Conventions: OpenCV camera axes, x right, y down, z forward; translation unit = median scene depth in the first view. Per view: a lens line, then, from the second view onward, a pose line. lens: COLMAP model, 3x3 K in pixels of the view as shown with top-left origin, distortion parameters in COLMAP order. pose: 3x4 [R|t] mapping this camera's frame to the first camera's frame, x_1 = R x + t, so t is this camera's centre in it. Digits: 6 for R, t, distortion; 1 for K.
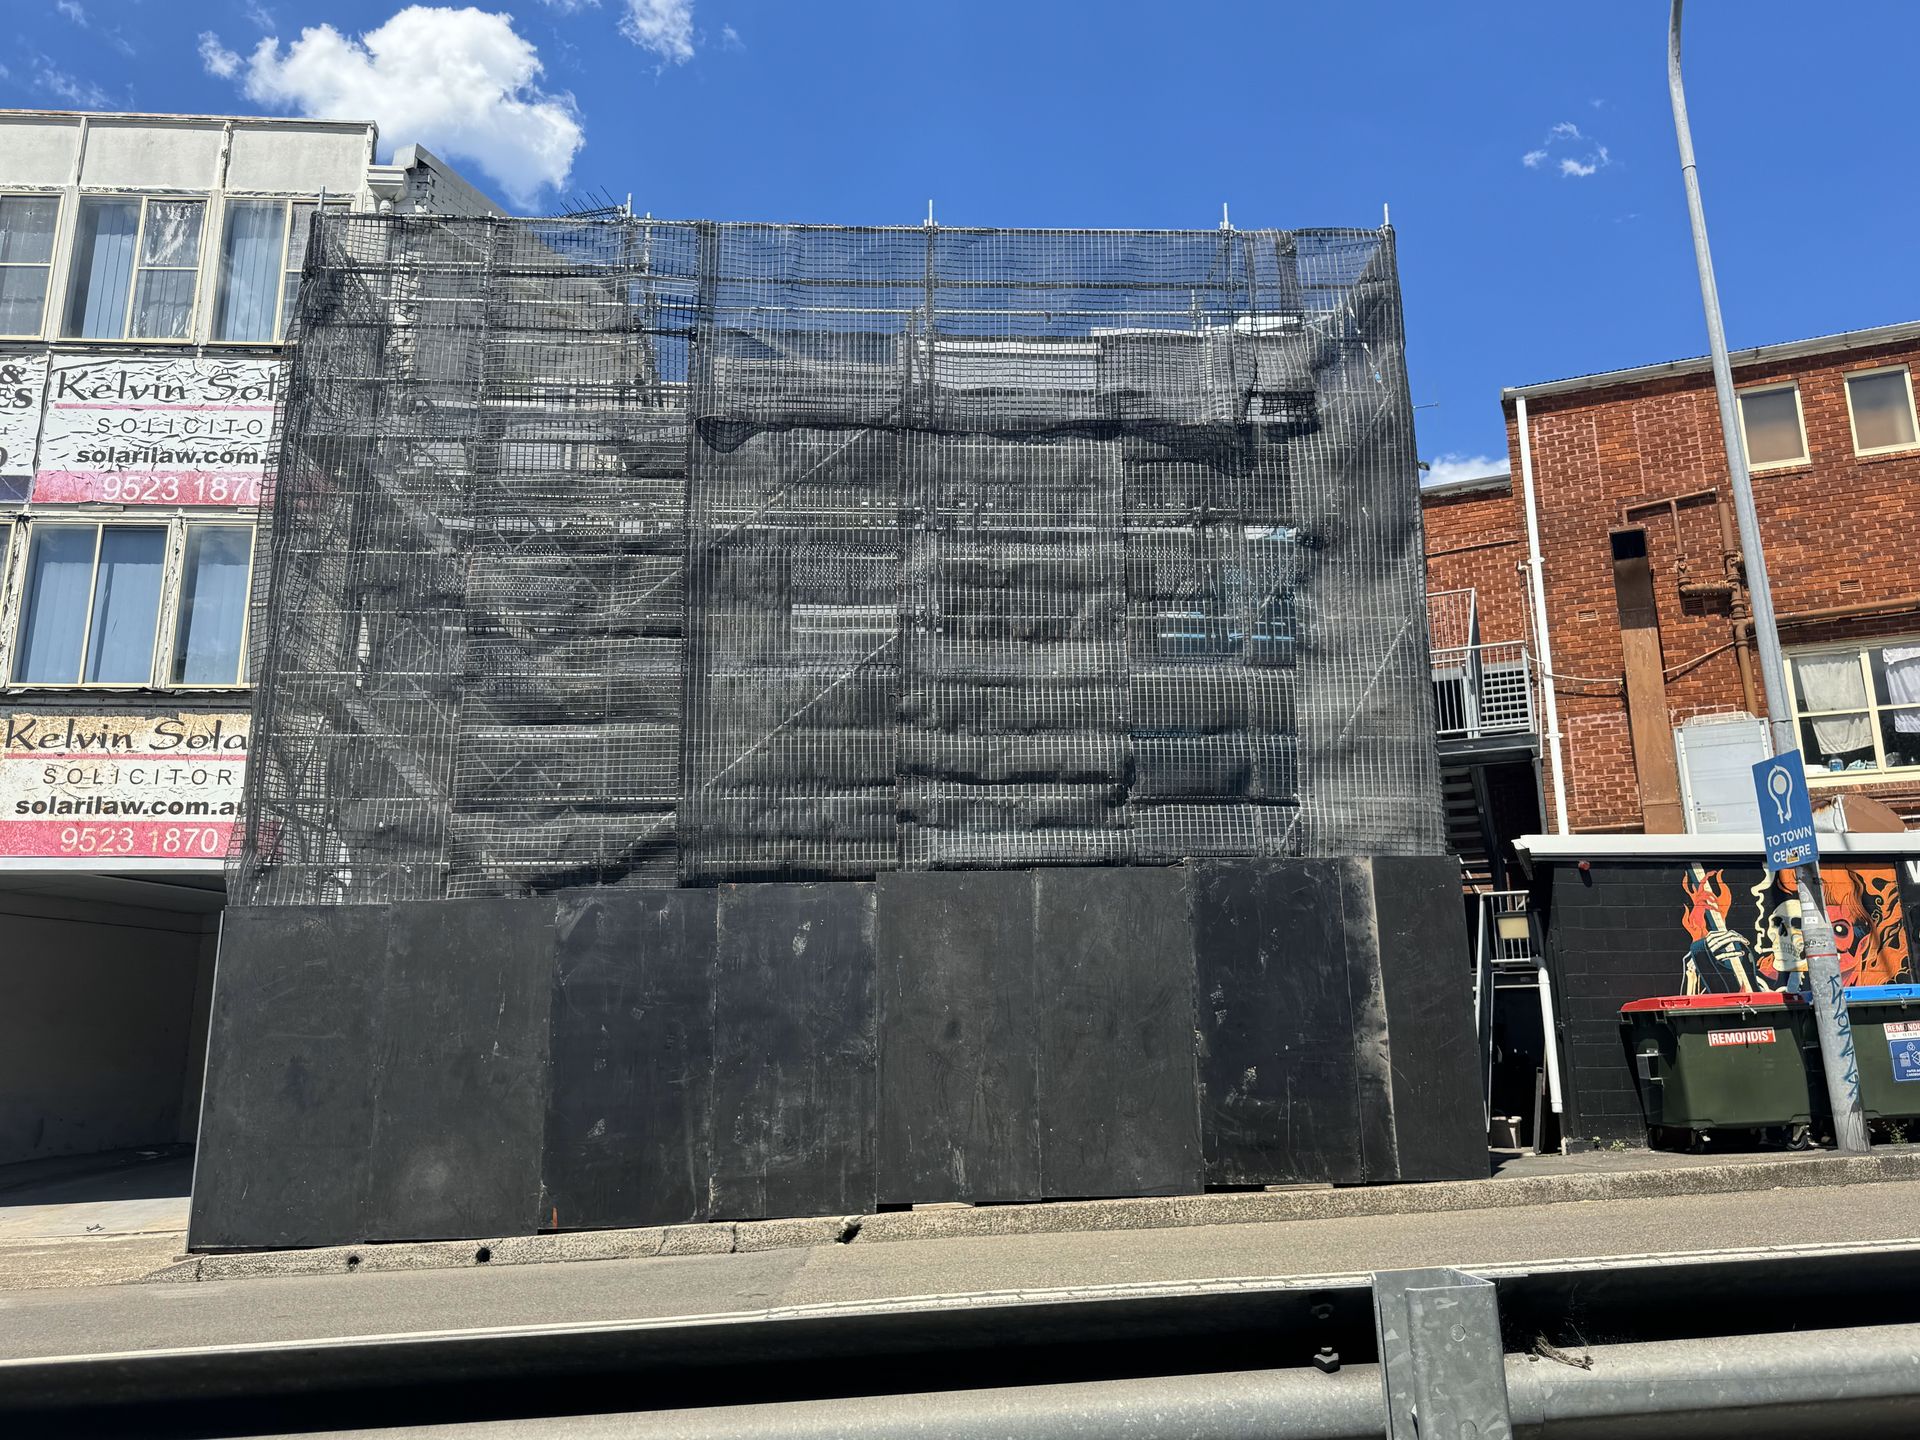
lens RADIAL K [[1488.3, 0, 960.0], [0, 1488.3, 720.0], [0, 0, 1]] dist [0.111703, -0.165954]
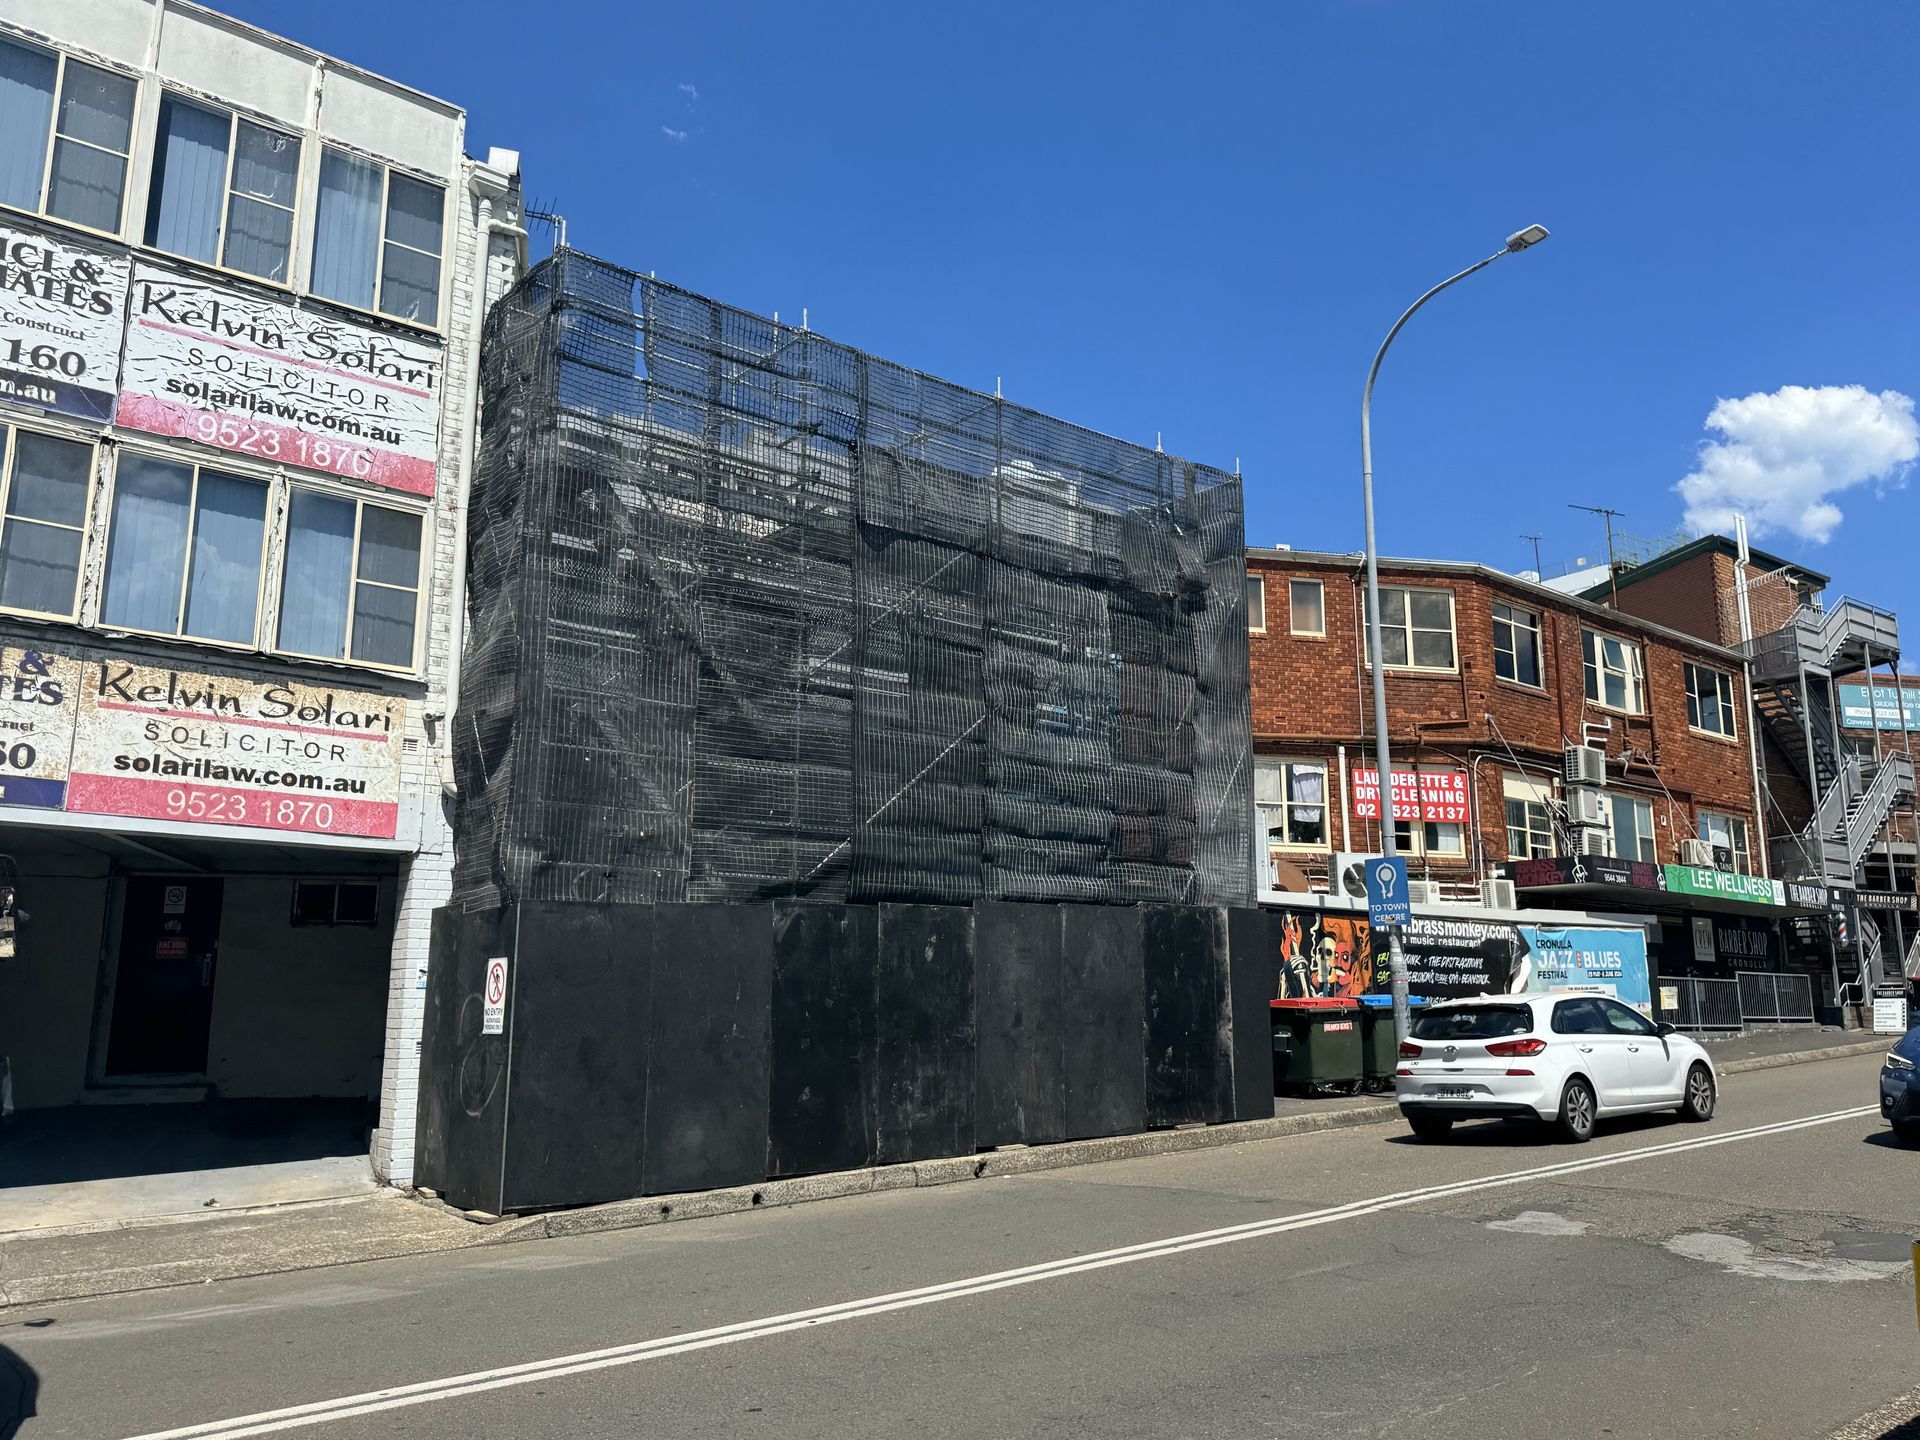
lens RADIAL K [[1502.3, 0, 960.0], [0, 1502.3, 720.0], [0, 0, 1]] dist [0.145449, -0.252990]
pose [[0.805171, 0.127076, 0.579268, -0.743021], [-0.148627, 0.988839, -0.010336, -0.034784], [-0.574116, -0.077773, 0.815072, -0.061727]]
